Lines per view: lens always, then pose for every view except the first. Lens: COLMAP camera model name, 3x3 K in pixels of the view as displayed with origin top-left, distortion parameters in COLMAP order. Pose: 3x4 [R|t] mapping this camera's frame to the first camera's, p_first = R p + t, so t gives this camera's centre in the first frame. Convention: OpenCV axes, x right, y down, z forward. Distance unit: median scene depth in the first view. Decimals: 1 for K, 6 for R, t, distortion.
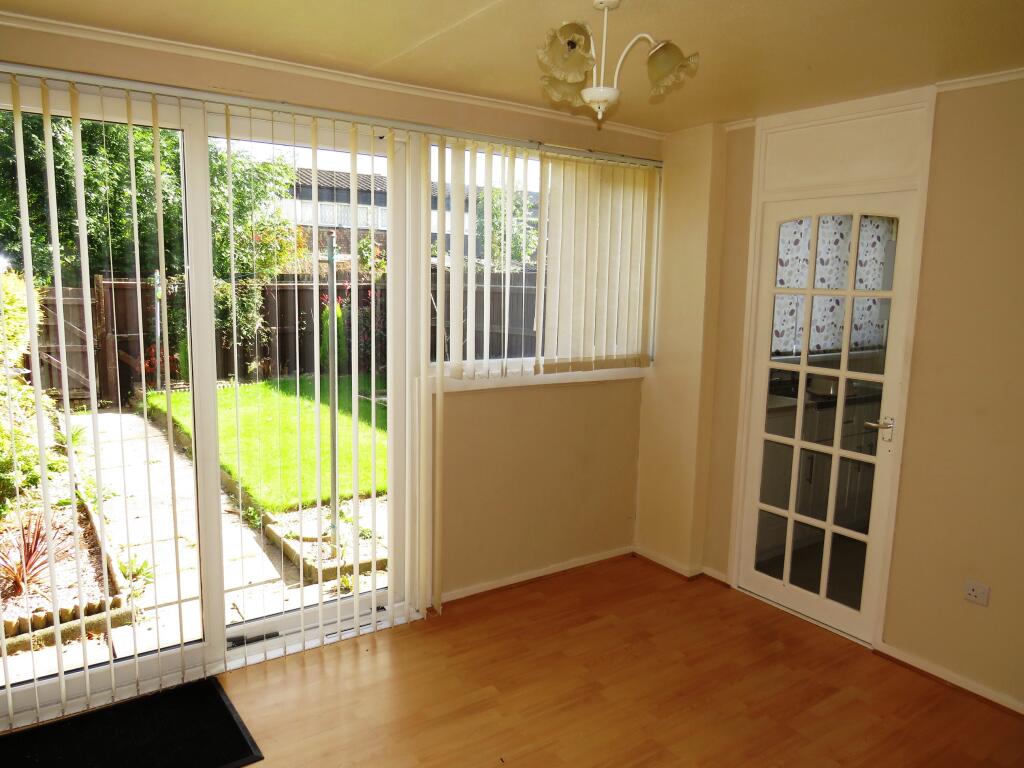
lens RADIAL K [[745.8, 0, 511.7], [0, 745.8, 382.9], [0, 0, 1]] dist [-0.005745, -0.002435]
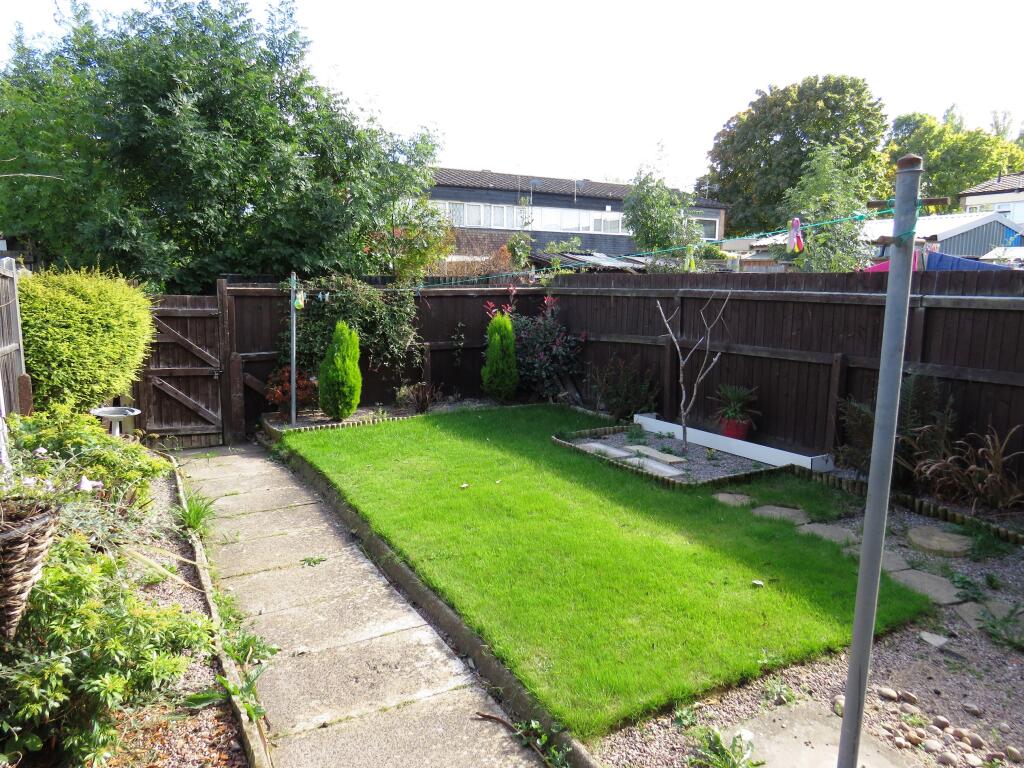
lens RADIAL K [[745.8, 0, 511.6], [0, 745.8, 391.4], [0, 0, 1]] dist [-0.005745, -0.002435]
pose [[0.993538, 0.009056, -0.113139, -0.146964], [-0.008074, 0.999926, 0.009135, -0.032625], [0.113214, -0.008163, 0.993537, 0.228585]]
